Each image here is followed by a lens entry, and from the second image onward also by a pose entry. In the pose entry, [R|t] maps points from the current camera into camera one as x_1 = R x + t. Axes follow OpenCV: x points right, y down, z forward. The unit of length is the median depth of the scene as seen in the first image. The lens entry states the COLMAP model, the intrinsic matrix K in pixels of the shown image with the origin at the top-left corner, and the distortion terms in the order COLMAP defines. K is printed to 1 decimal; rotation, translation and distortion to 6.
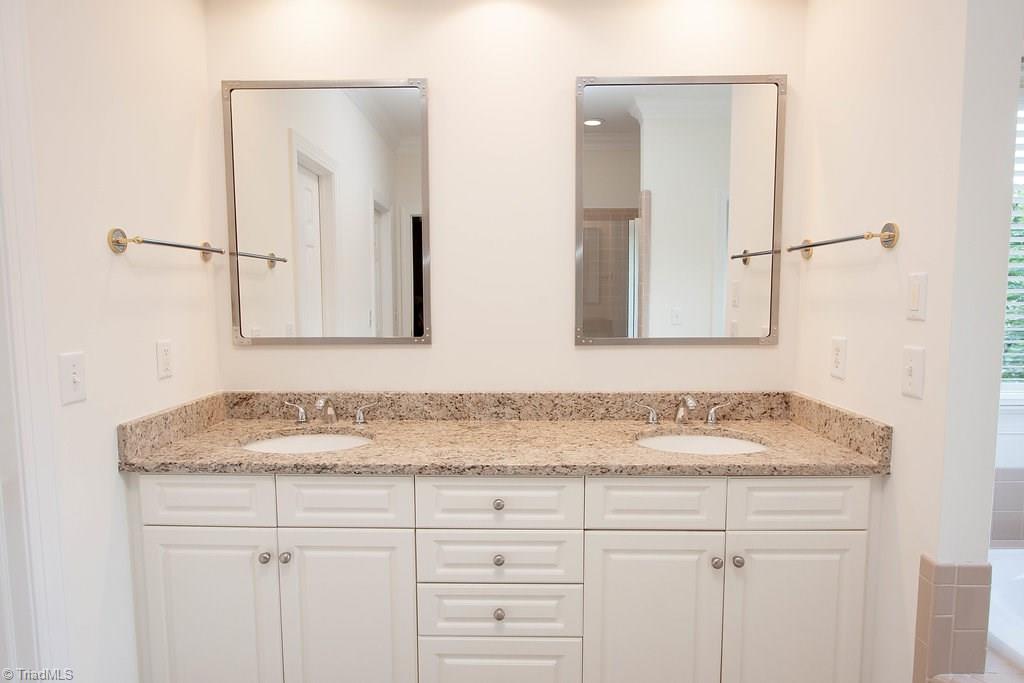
lens RADIAL K [[595.9, 0, 513.3], [0, 595.9, 341.3], [0, 0, 1]] dist [-0.023034, 0.005379]
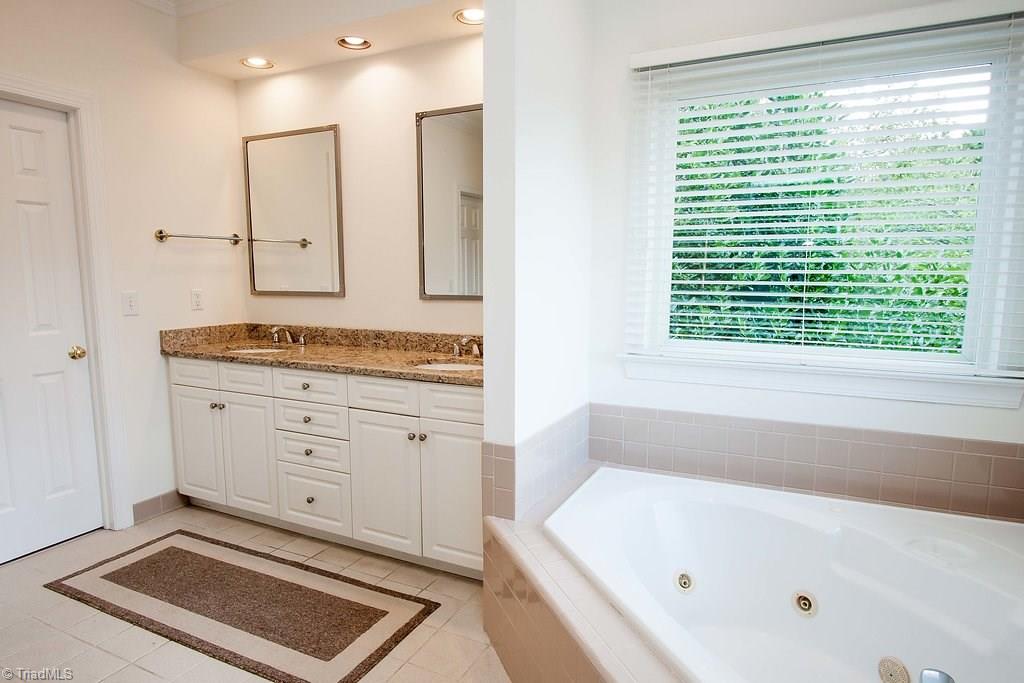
lens RADIAL K [[595.9, 0, 508.6], [0, 595.9, 343.3], [0, 0, 1]] dist [-0.023034, 0.005379]
pose [[0.907151, 0.055031, -0.417191, 0.922853], [-0.038851, 0.998130, 0.047183, 0.036448], [0.419008, -0.026594, 0.907593, -0.228968]]
